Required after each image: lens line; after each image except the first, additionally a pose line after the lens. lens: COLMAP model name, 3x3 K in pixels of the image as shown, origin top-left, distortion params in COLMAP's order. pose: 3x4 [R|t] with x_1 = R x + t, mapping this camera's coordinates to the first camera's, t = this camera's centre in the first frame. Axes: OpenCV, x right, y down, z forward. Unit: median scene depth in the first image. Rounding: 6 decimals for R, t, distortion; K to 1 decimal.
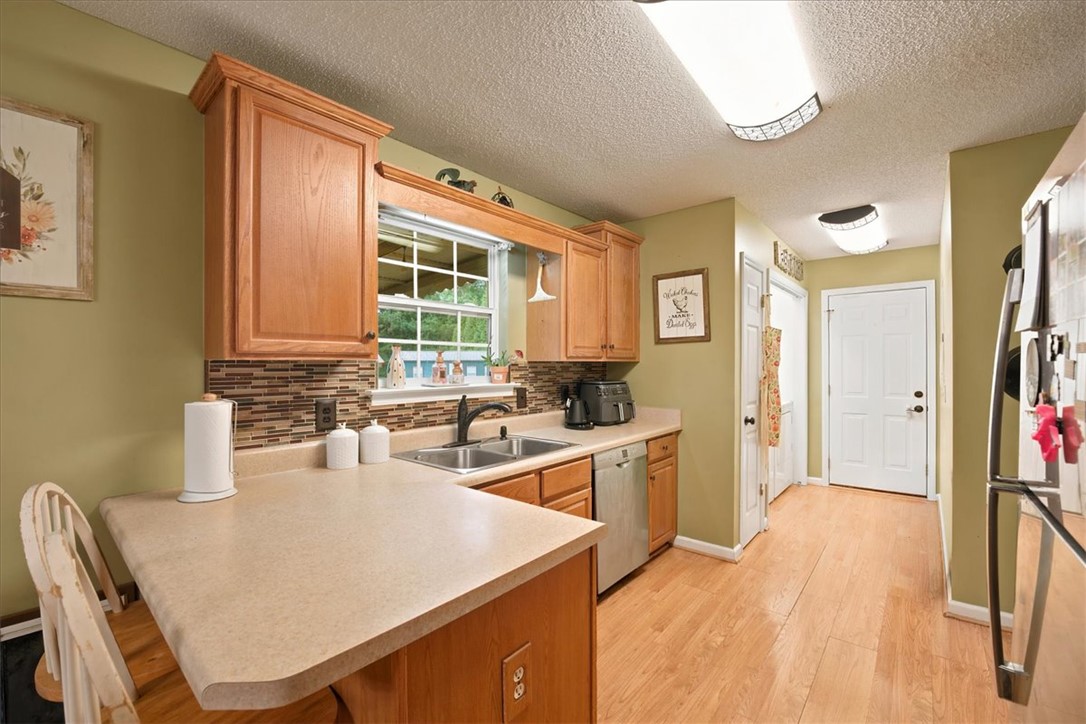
lens RADIAL K [[449.3, 0, 539.1], [0, 449.3, 365.8], [0, 0, 1]] dist [-0.012467, -0.000189]
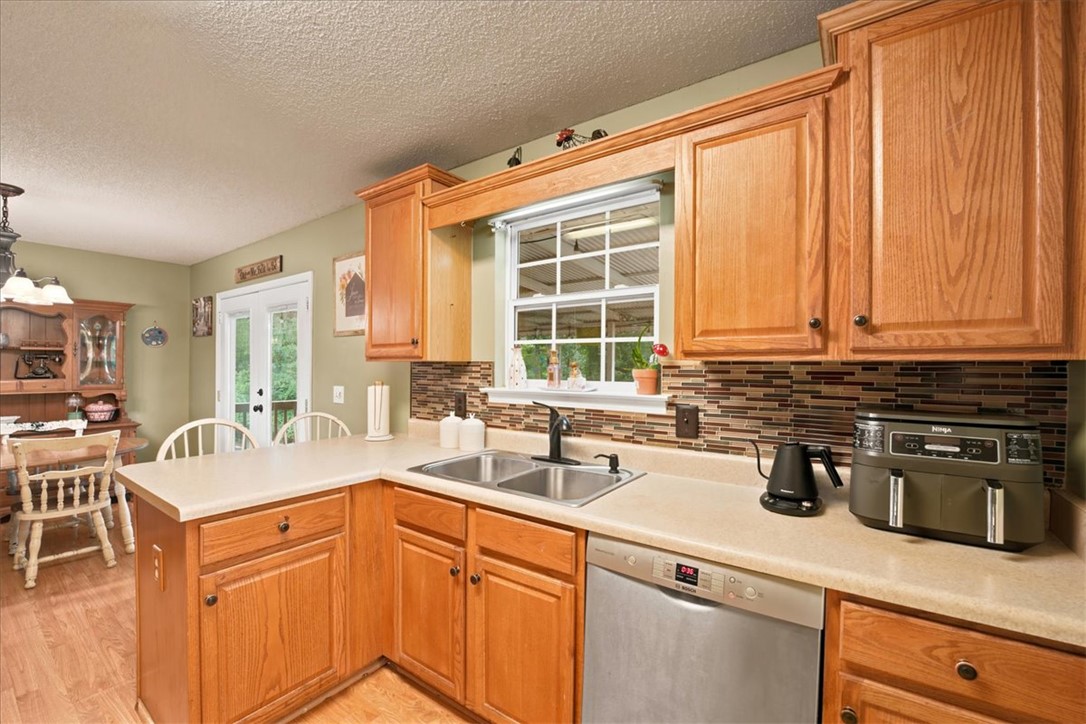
lens RADIAL K [[449.3, 0, 542.8], [0, 449.3, 362.3], [0, 0, 1]] dist [-0.012467, -0.000189]
pose [[0.098439, -0.005903, -0.995126, 0.602277], [-0.010033, 0.999926, -0.006924, -0.002711], [0.995092, 0.010666, 0.098373, 0.814030]]
